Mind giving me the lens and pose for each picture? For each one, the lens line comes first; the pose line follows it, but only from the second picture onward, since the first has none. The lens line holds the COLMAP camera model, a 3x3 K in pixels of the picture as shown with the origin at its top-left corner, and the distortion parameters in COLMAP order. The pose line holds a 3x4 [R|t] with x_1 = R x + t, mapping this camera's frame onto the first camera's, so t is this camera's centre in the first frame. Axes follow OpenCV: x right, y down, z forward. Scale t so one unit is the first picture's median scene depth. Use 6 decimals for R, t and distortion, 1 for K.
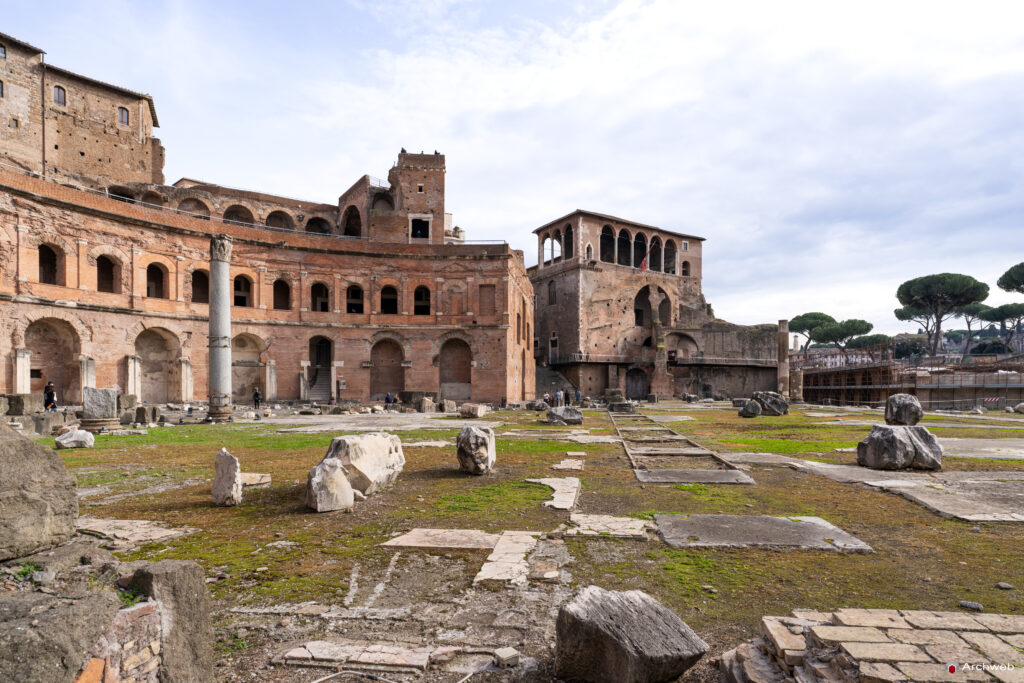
lens RADIAL K [[575.6, 0, 517.5], [0, 575.6, 397.6], [0, 0, 1]] dist [-0.001742, 0.000883]
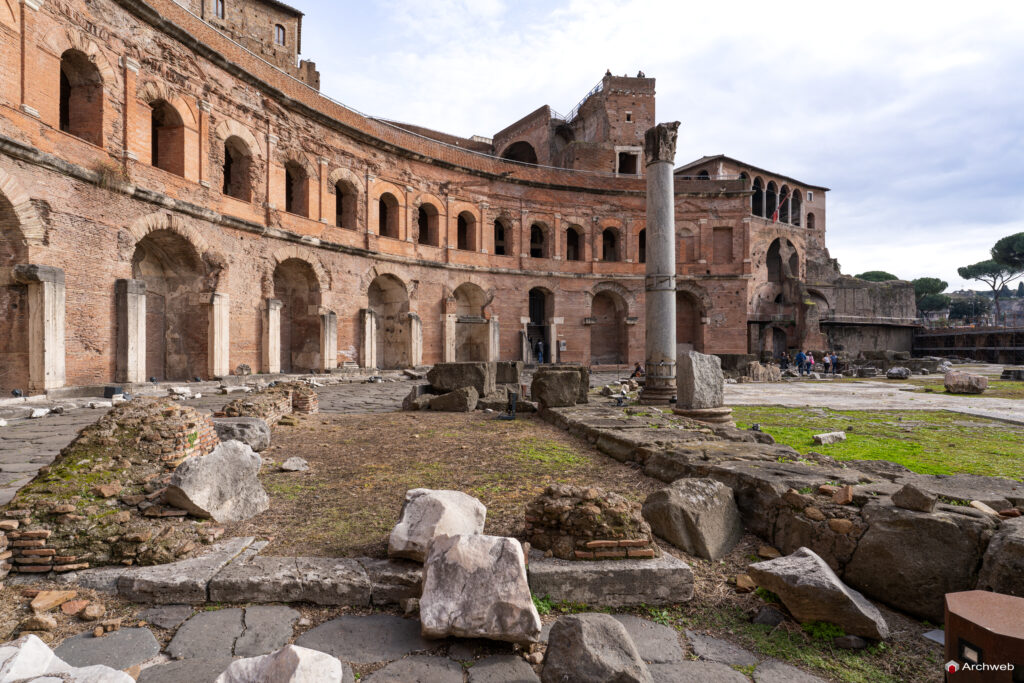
lens RADIAL K [[566.0, 0, 519.2], [0, 566.0, 349.3], [0, 0, 1]] dist [-0.003765, 0.000601]
pose [[0.999998, -0.000258, -0.001752, -0.355966], [0.000231, 0.999886, -0.015086, -0.004764], [0.001755, 0.015086, 0.999885, 0.174959]]
